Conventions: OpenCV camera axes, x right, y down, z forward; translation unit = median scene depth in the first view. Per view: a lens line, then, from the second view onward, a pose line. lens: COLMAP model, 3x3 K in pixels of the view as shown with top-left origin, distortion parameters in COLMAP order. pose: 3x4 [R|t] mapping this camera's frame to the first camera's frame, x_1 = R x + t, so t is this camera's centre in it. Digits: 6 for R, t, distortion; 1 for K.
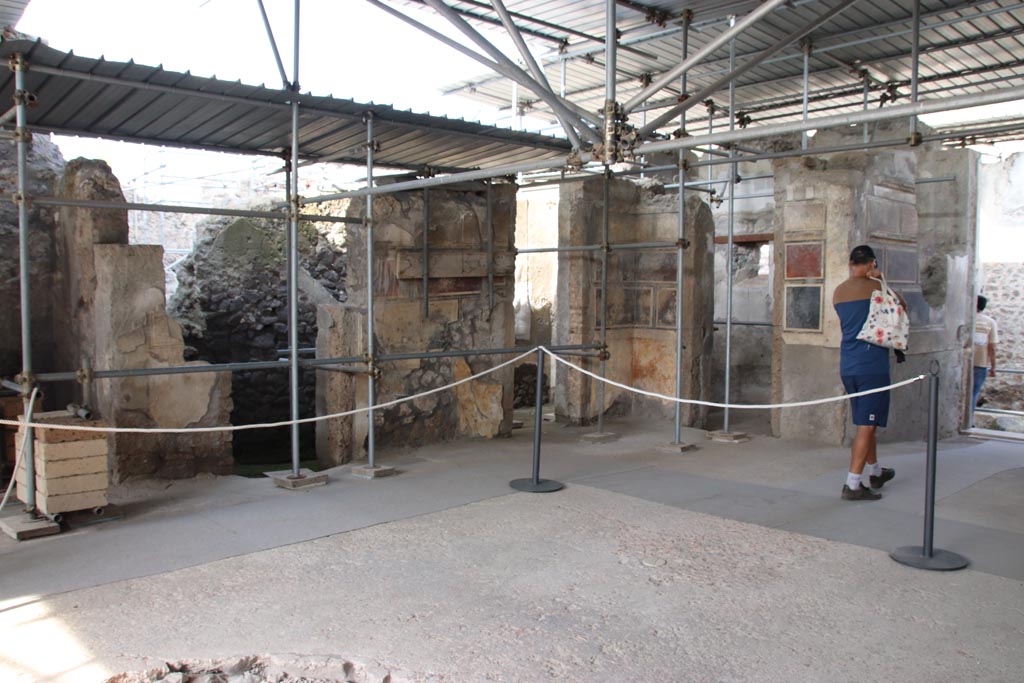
lens RADIAL K [[859.9, 0, 507.2], [0, 859.9, 341.5], [0, 0, 1]] dist [-0.121209, 0.094237]
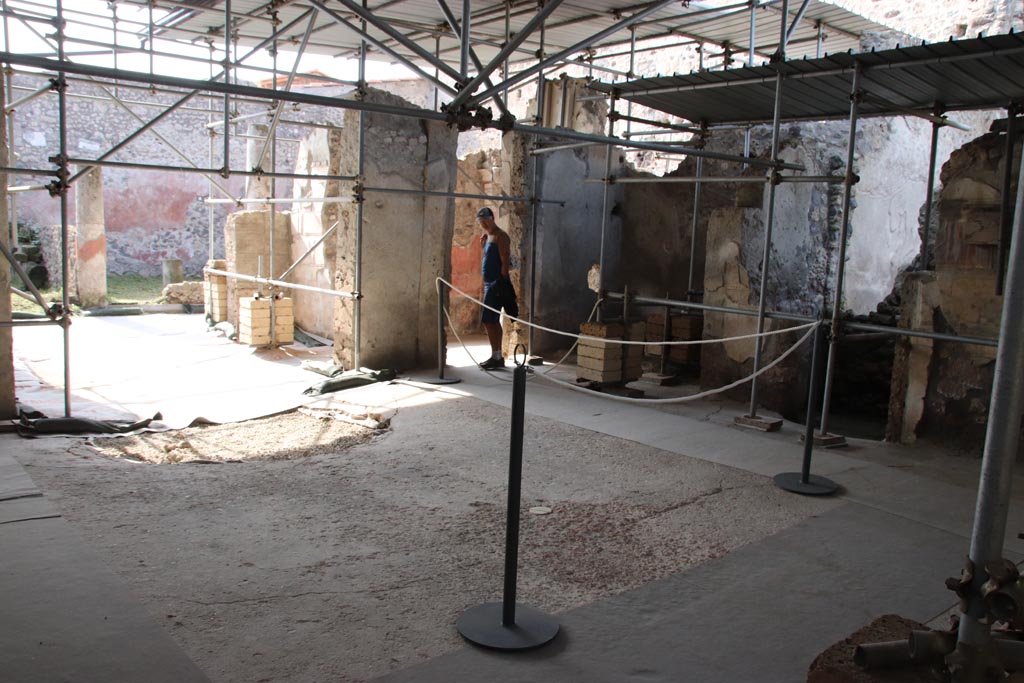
lens RADIAL K [[859.9, 0, 507.0], [0, 859.9, 343.9], [0, 0, 1]] dist [-0.121209, 0.094237]
pose [[0.028398, 0.142496, -0.989388, 0.674806], [-0.098828, 0.985338, 0.139076, -0.046804], [0.994699, 0.093830, 0.042064, 0.535032]]
